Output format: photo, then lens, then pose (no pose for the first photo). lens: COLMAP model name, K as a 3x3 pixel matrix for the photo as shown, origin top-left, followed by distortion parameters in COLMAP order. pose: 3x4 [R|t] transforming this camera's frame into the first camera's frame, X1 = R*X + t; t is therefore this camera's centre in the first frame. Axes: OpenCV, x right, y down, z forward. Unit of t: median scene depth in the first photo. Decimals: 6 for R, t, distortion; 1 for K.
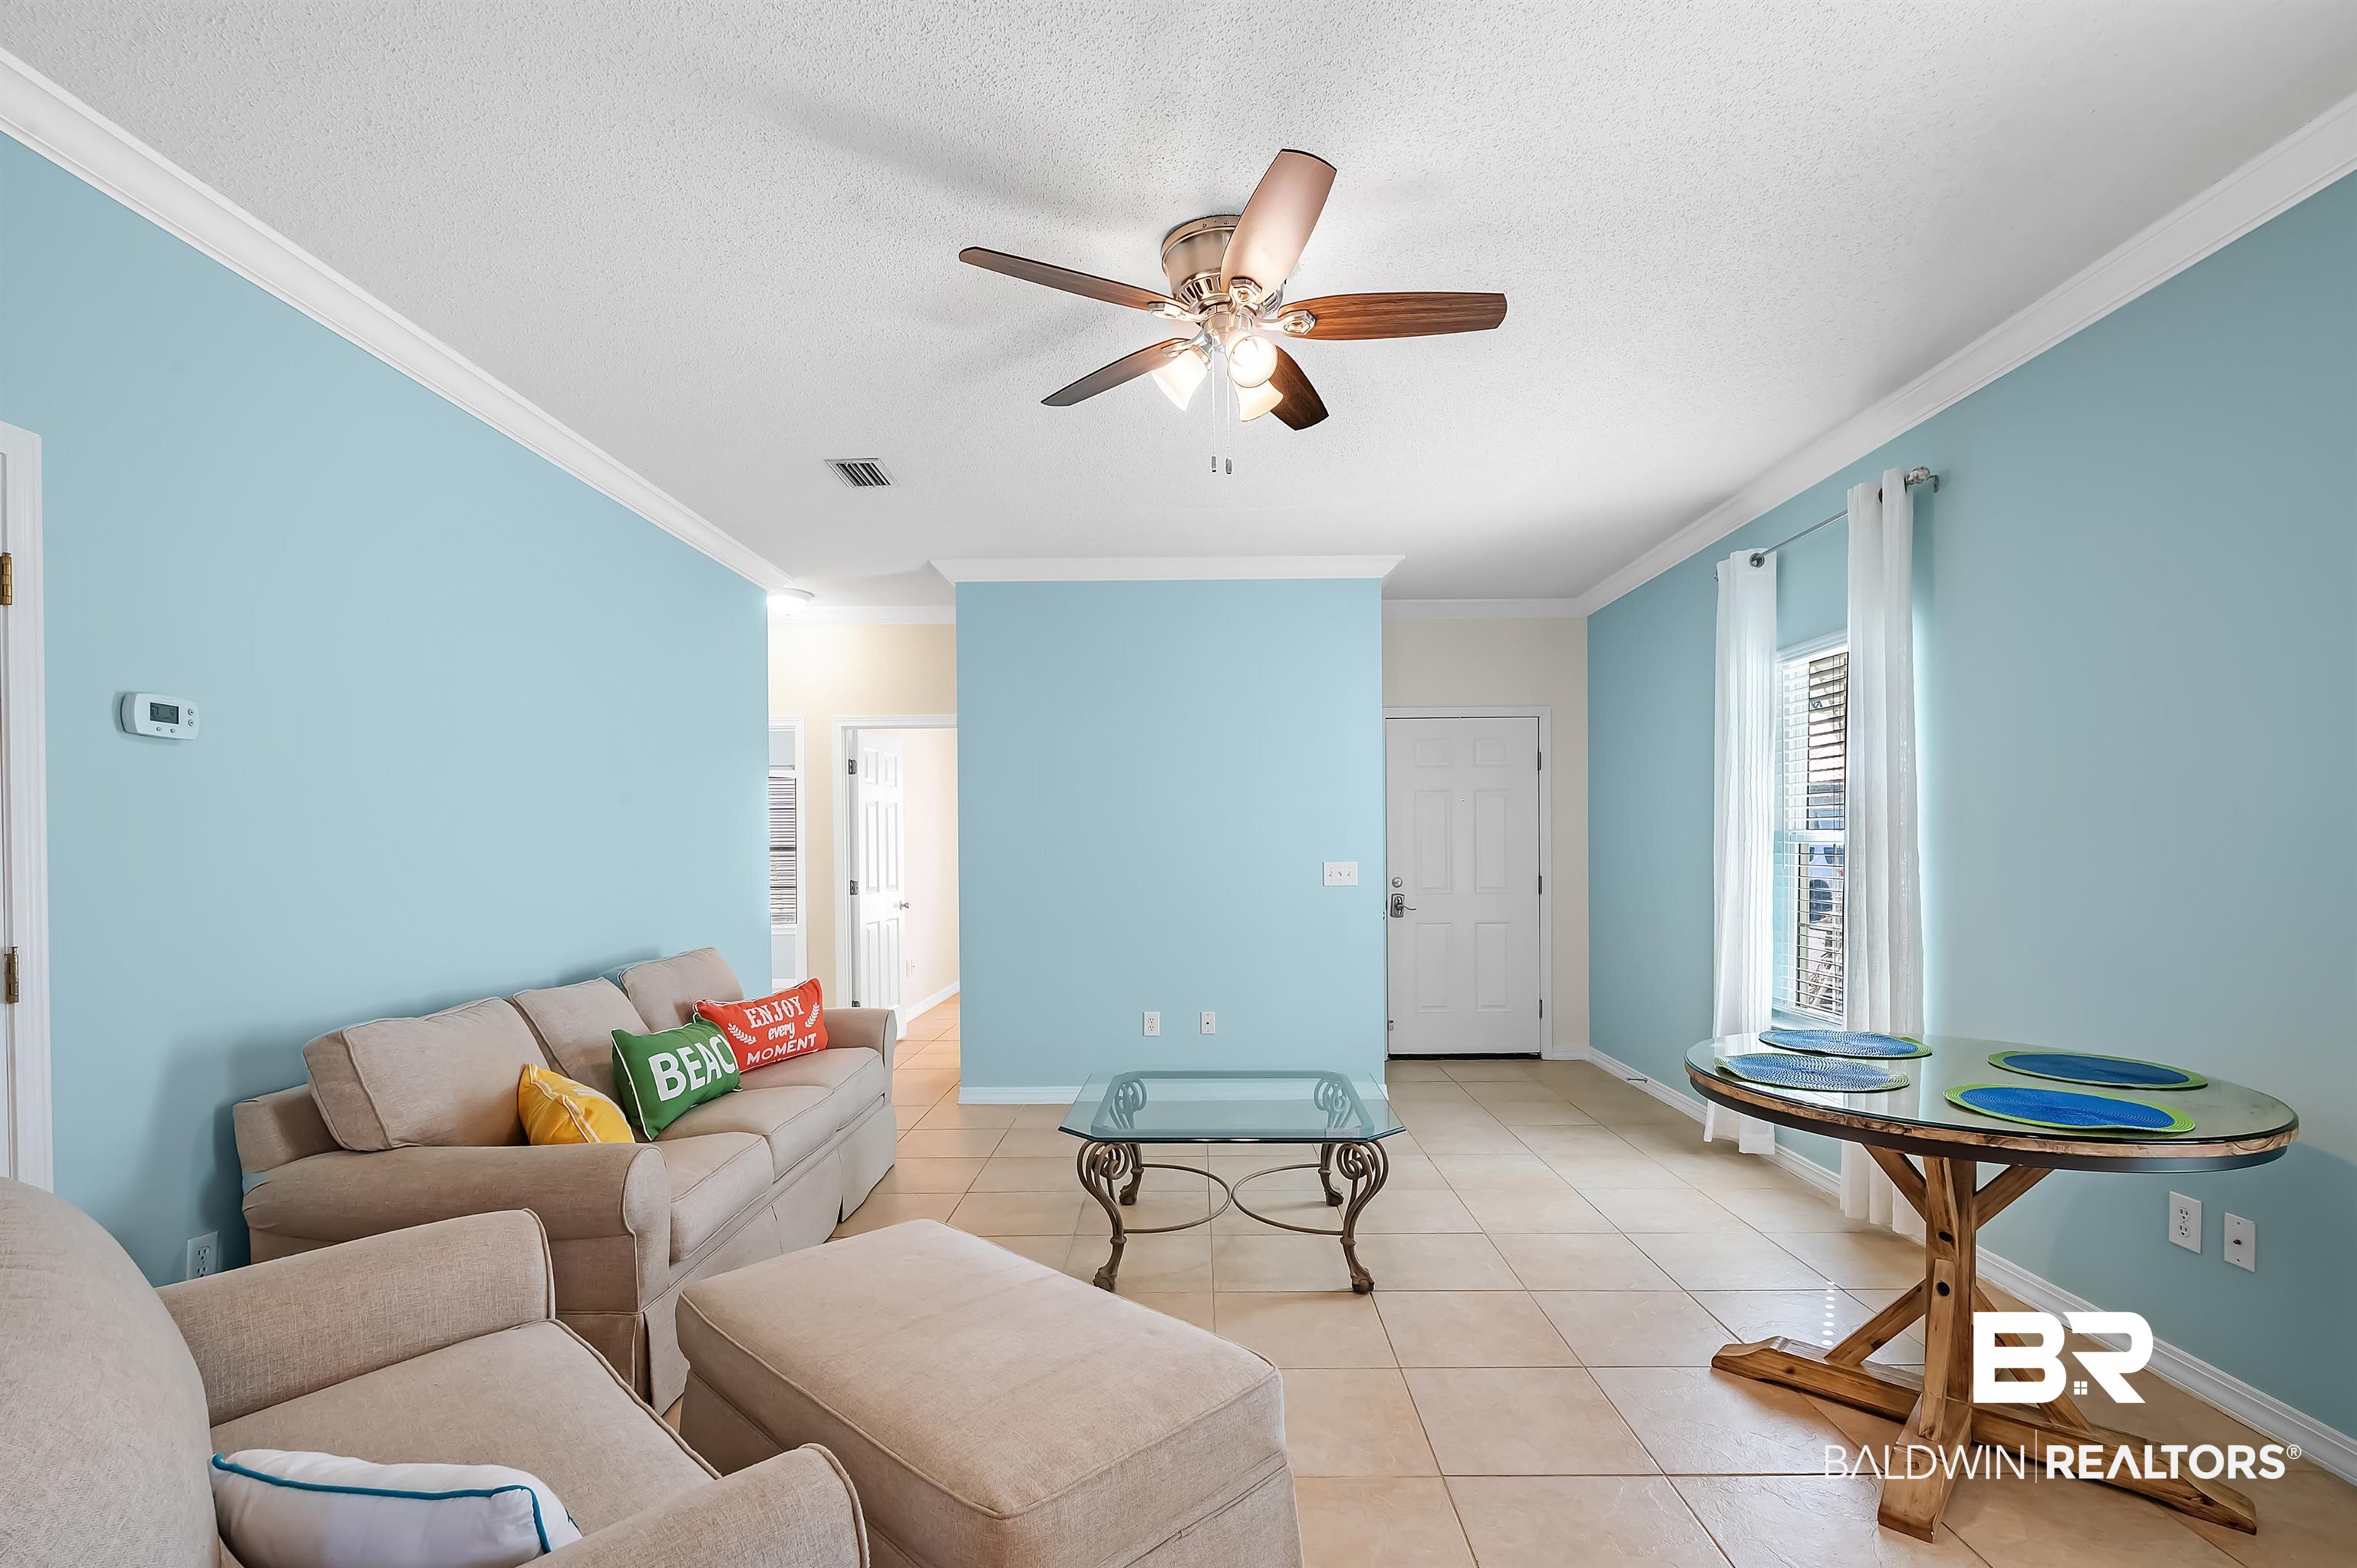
lens RADIAL K [[1064.9, 0, 1183.1], [0, 1064.9, 854.6], [0, 0, 1]] dist [-0.003946, -0.000460]
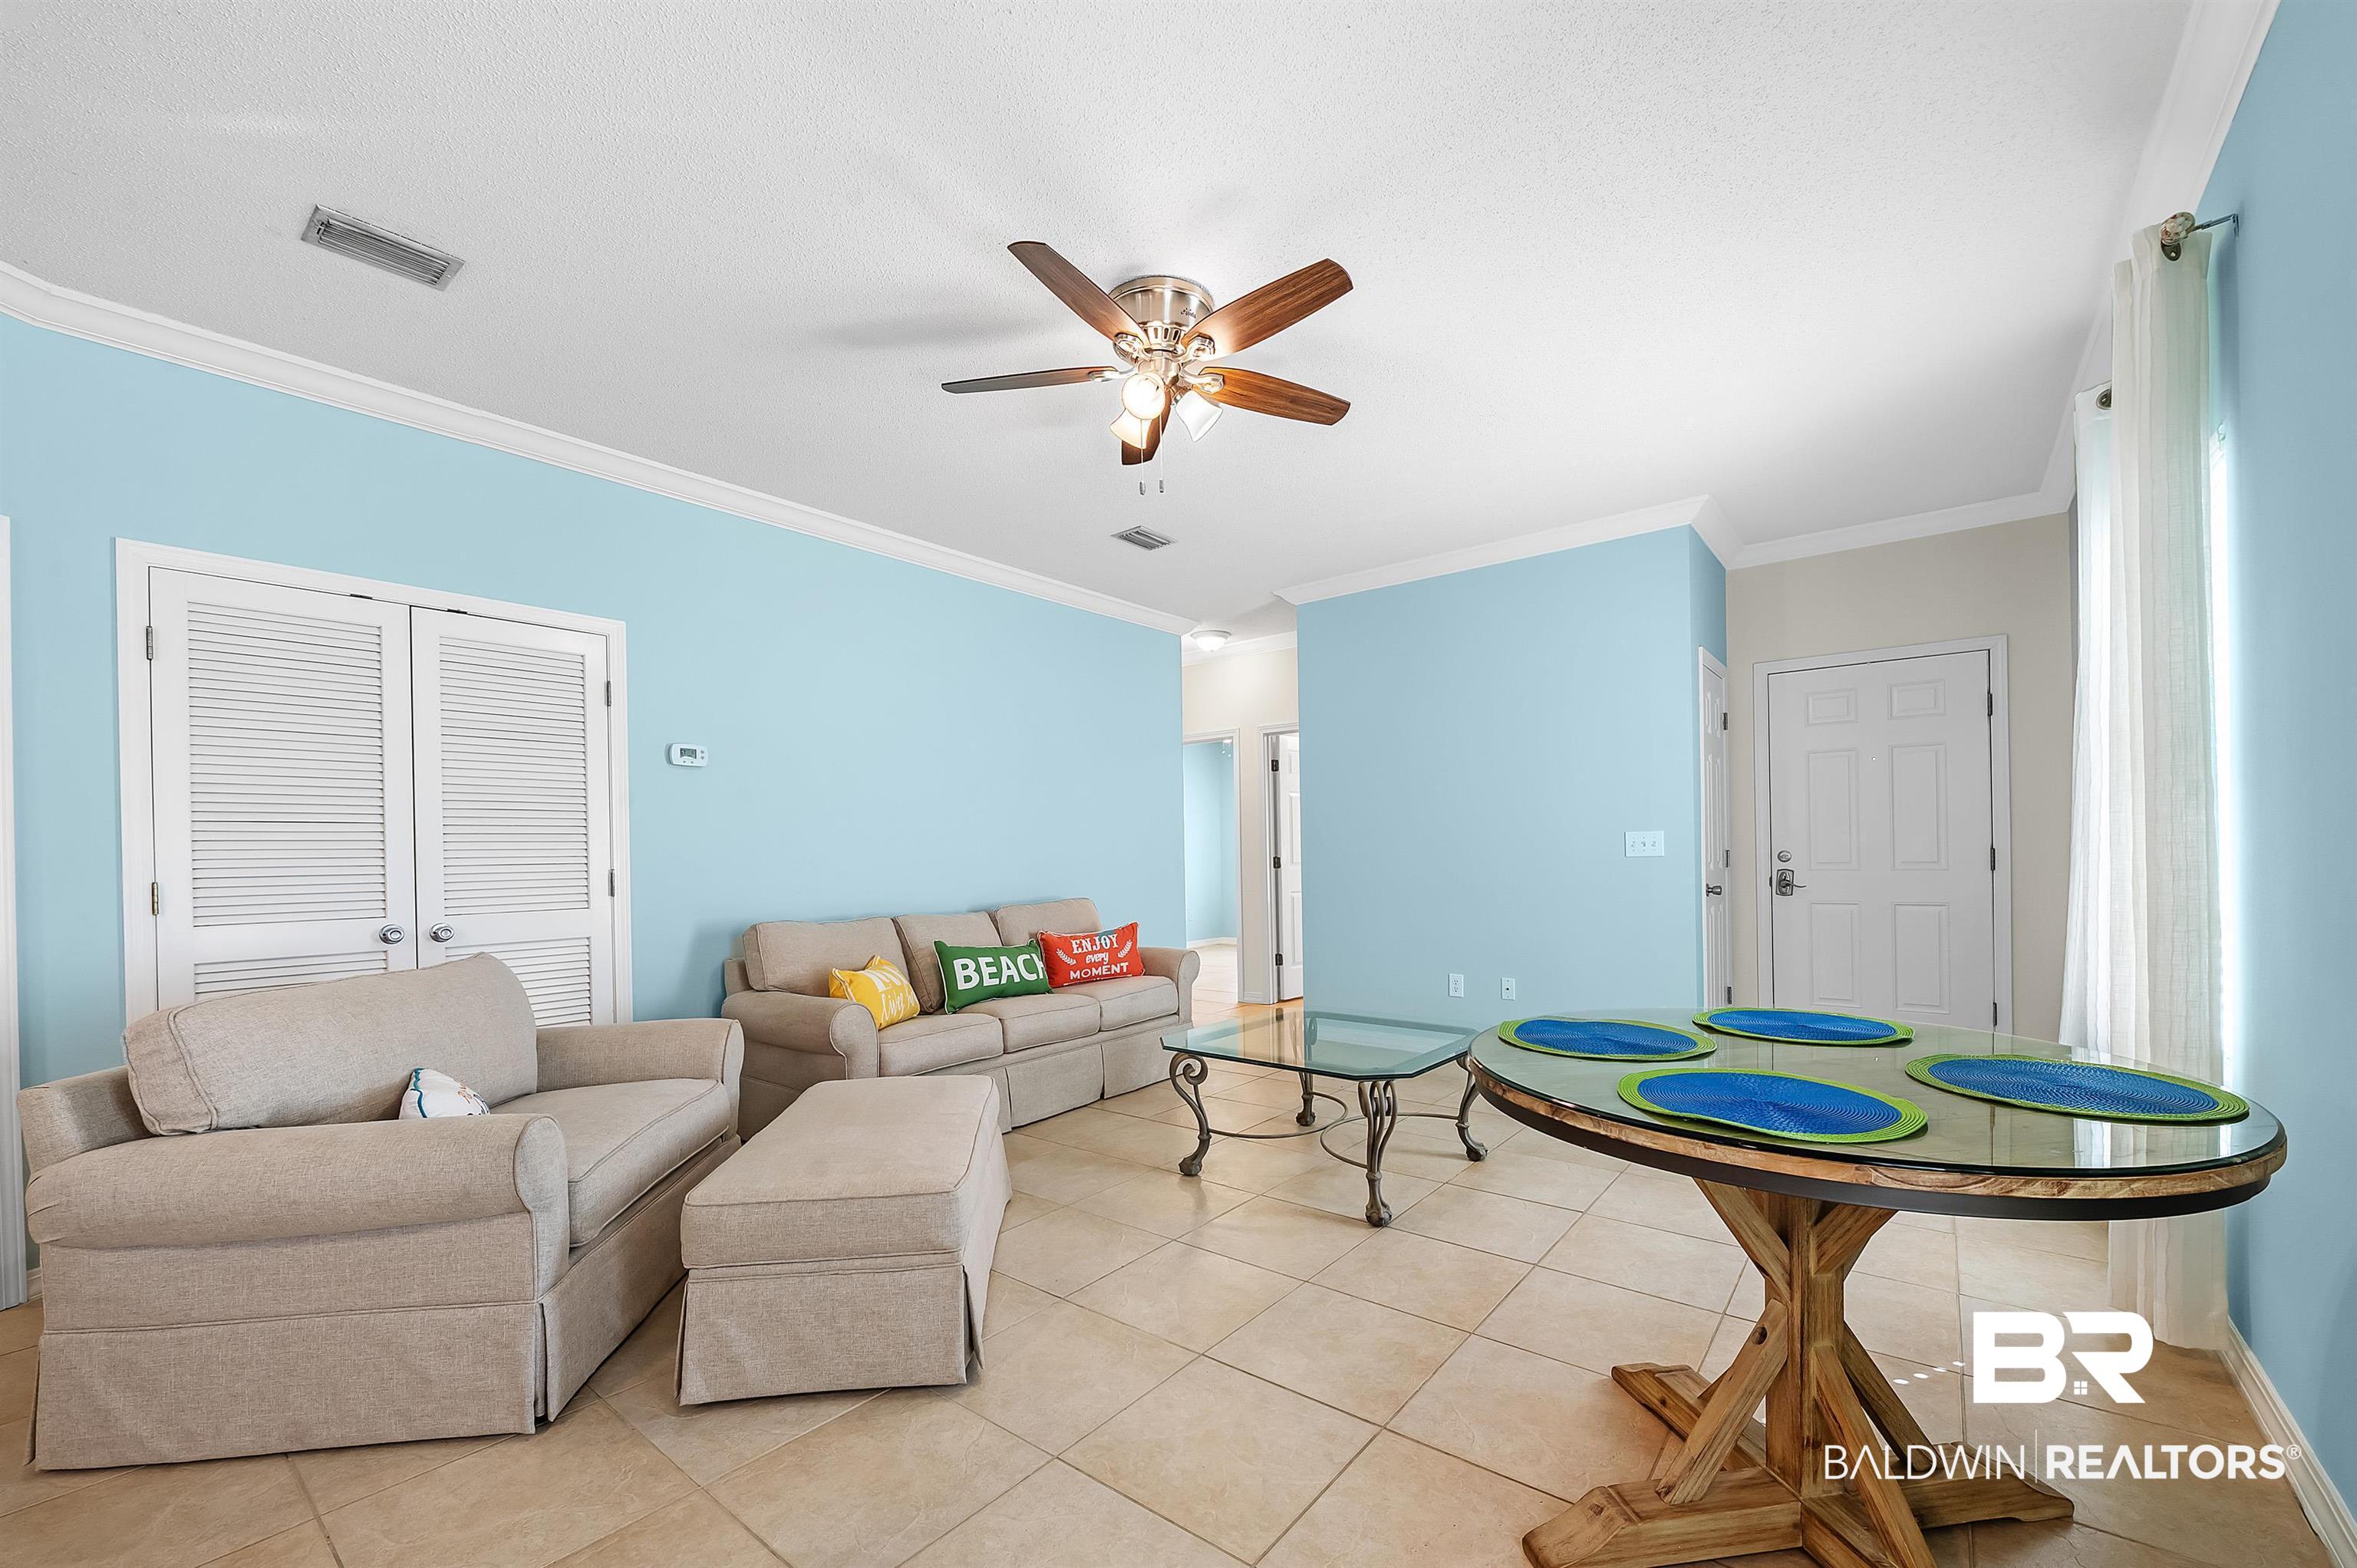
lens RADIAL K [[937.2, 0, 1188.1], [0, 937.2, 849.2], [0, 0, 1]] dist [-0.000834, -0.004820]
pose [[0.790286, -0.007893, -0.612688, 0.470059], [0.006827, 0.999968, -0.004076, 0.032436], [0.612700, -0.000962, 0.790315, 0.120830]]
